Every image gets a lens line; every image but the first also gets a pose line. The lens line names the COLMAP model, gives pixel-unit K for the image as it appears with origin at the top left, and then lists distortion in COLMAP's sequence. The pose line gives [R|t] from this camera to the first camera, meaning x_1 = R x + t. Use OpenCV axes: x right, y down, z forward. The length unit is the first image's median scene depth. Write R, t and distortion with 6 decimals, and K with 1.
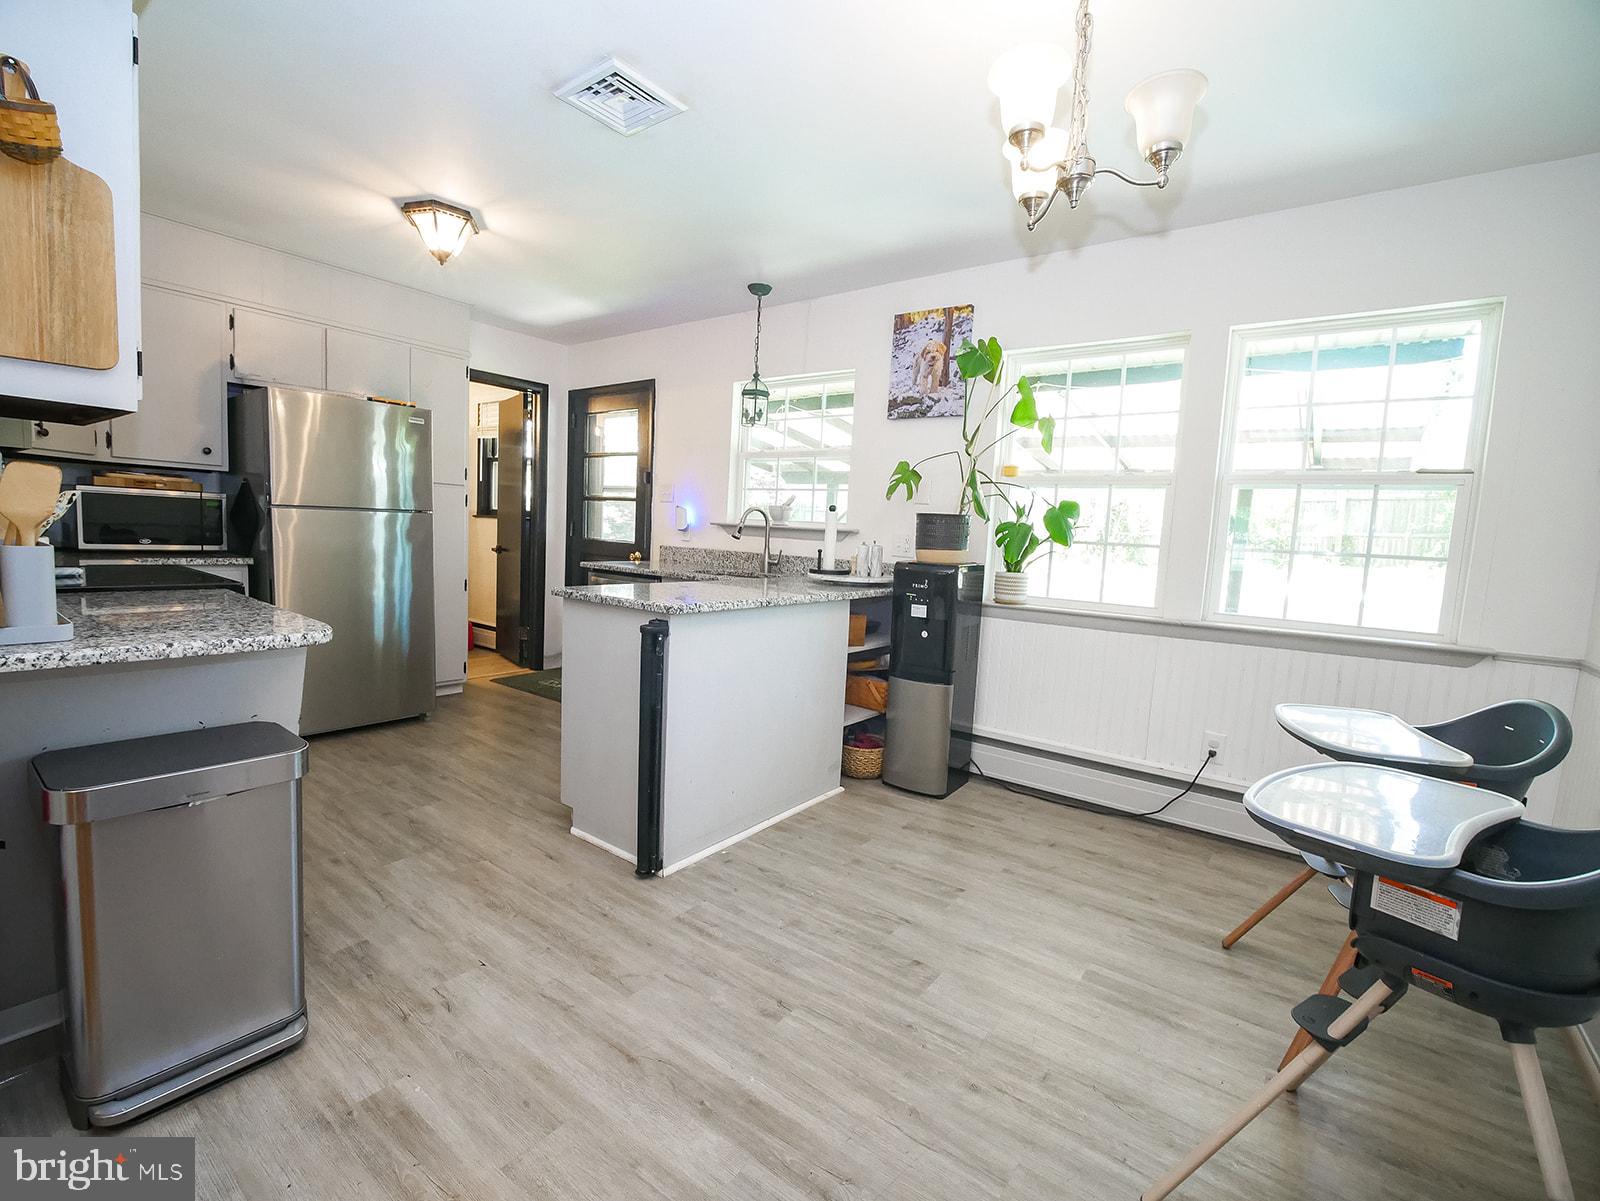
lens RADIAL K [[721.6, 0, 784.5], [0, 721.6, 607.2], [0, 0, 1]] dist [-0.014455, -0.001150]
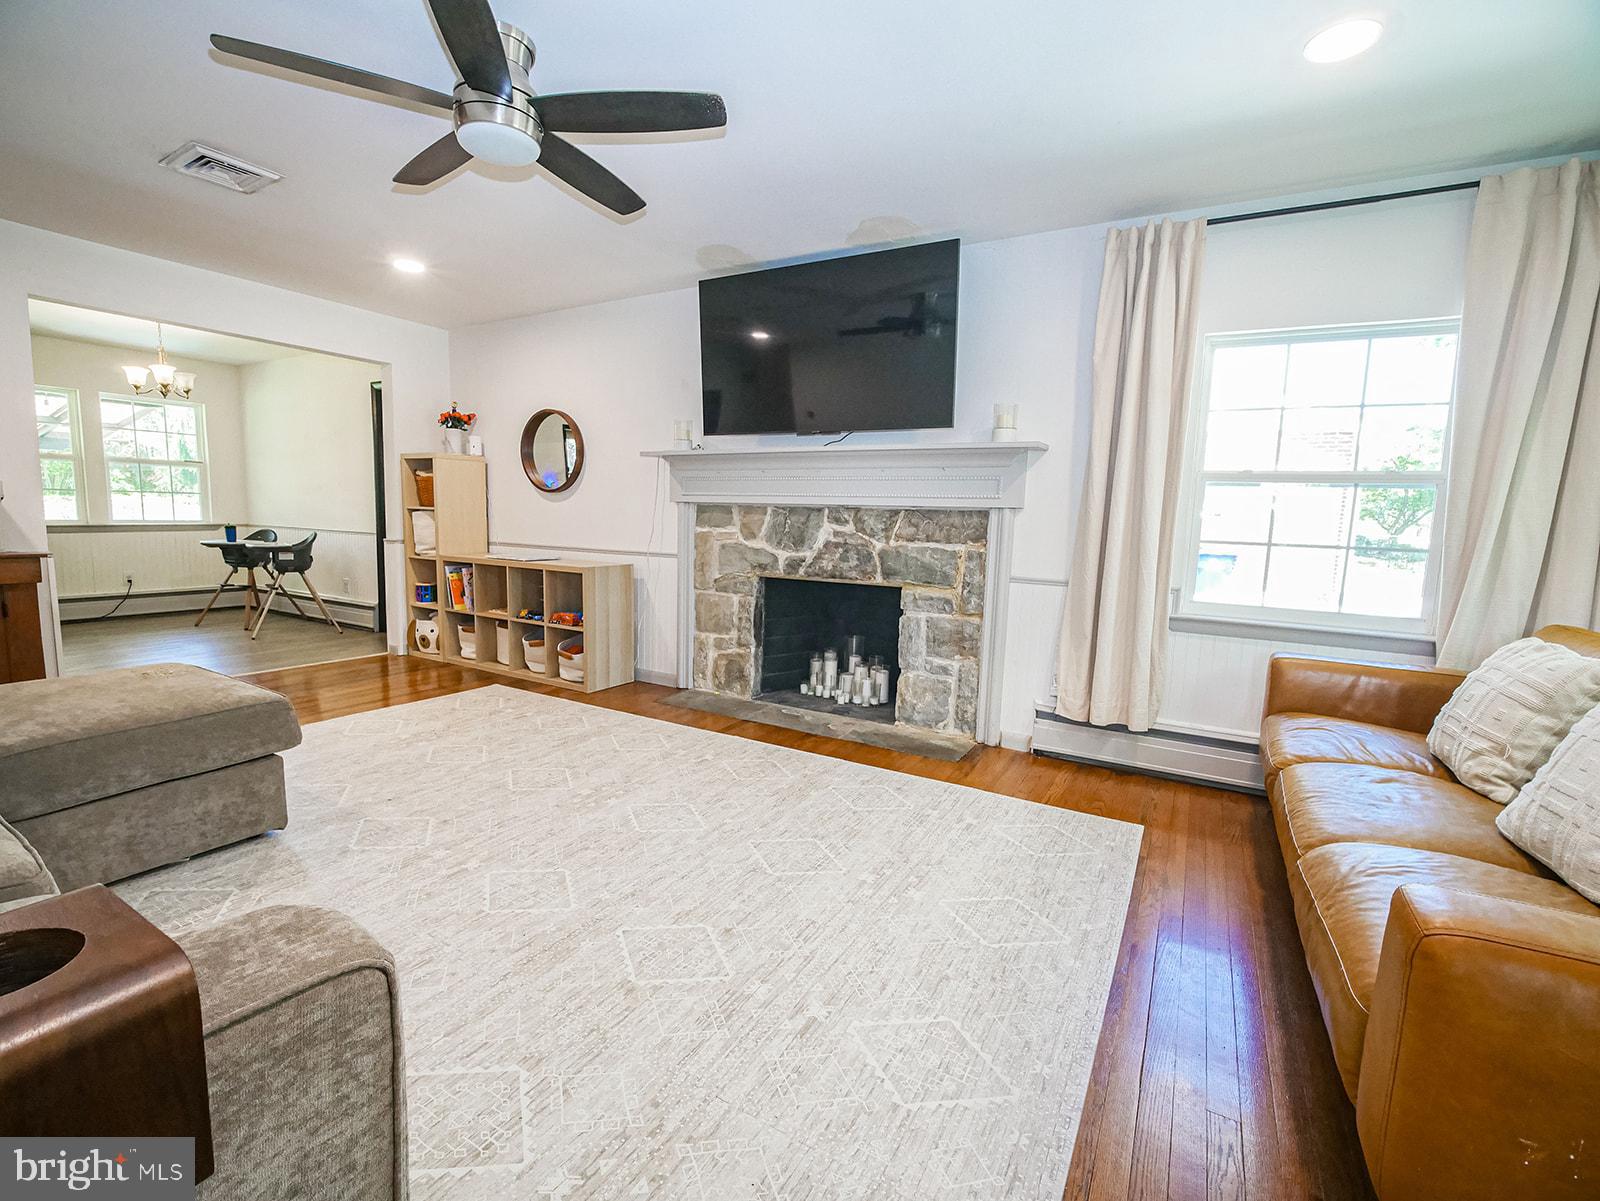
lens RADIAL K [[703.8, 0, 804.1], [0, 703.8, 617.1], [0, 0, 1]] dist [0.000296, -0.000524]
pose [[-0.145535, -0.193624, 0.970221, -1.778038], [0.065476, 0.976627, 0.204724, -0.001618], [-0.987184, 0.093321, -0.129456, -0.767910]]
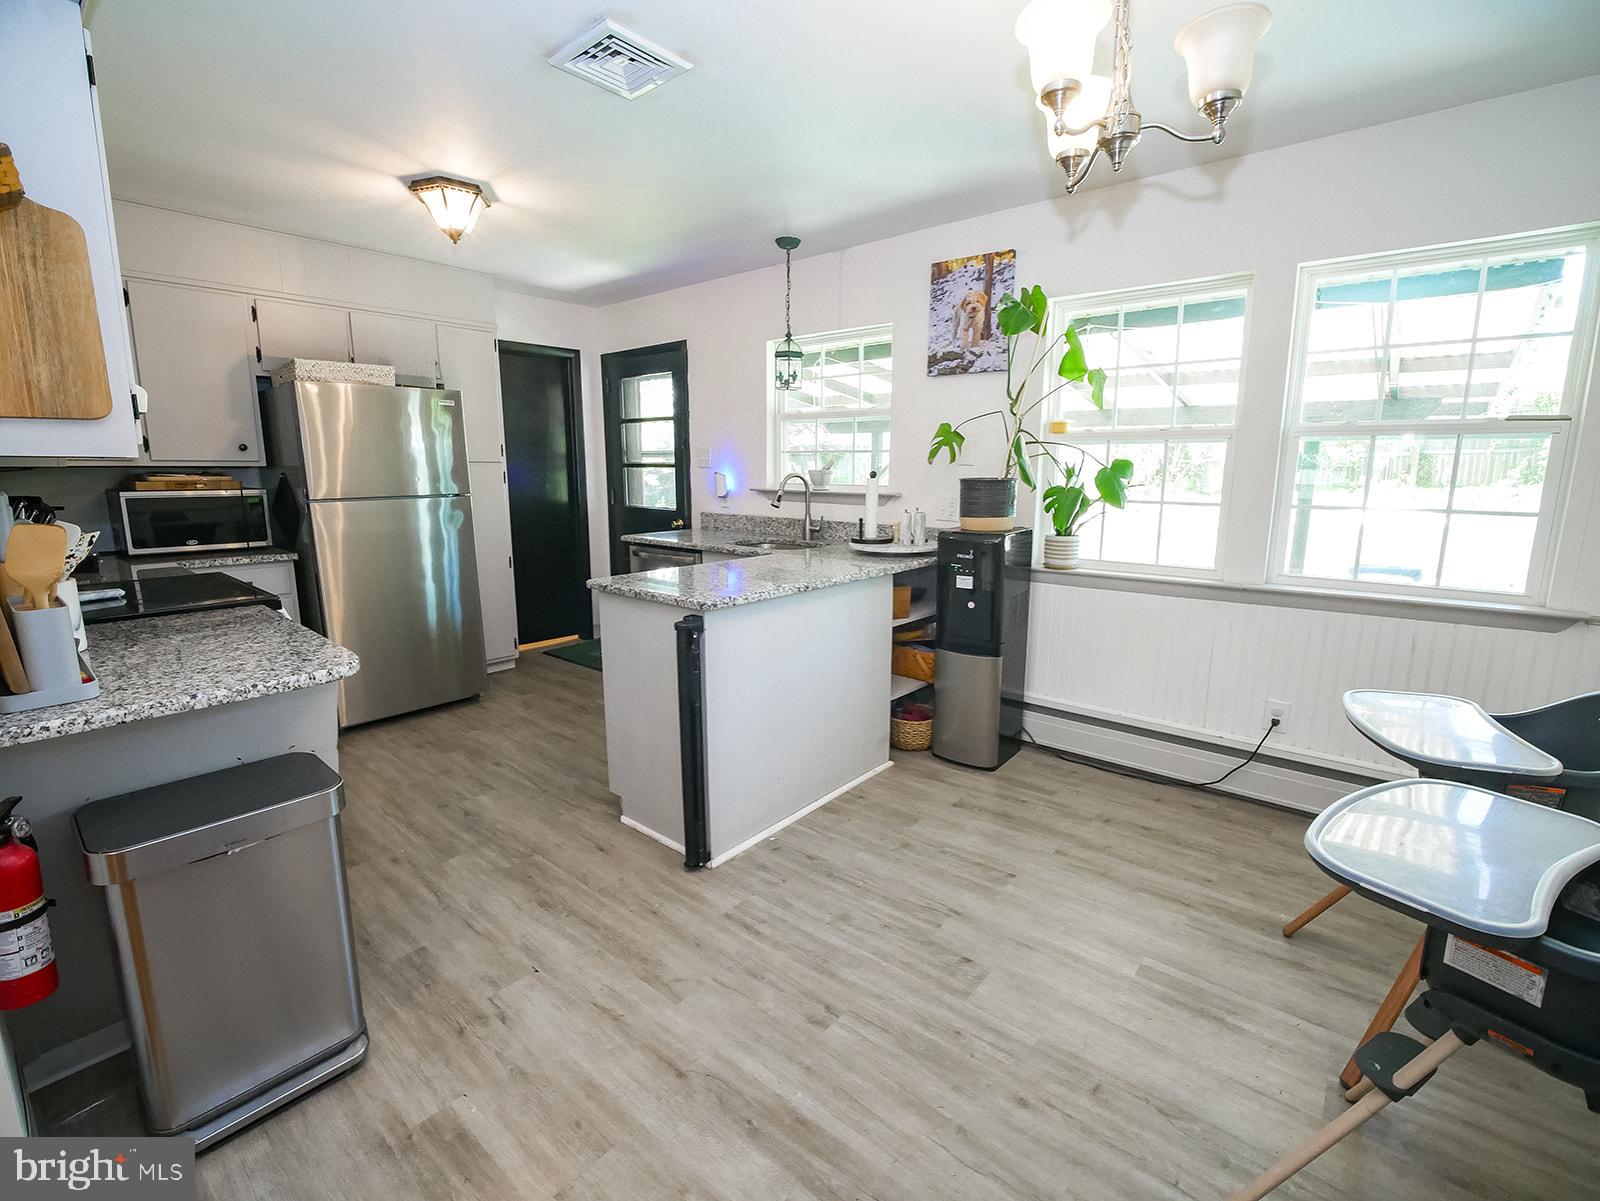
lens RADIAL K [[720.7, 0, 804.2], [0, 720.7, 600.4], [0, 0, 1]] dist [-0.014026, -0.001179]
pose [[0.998013, -0.038976, -0.049497, 0.018668], [0.042663, 0.996214, 0.075751, -0.052449], [0.046357, -0.077712, 0.995897, 0.026418]]
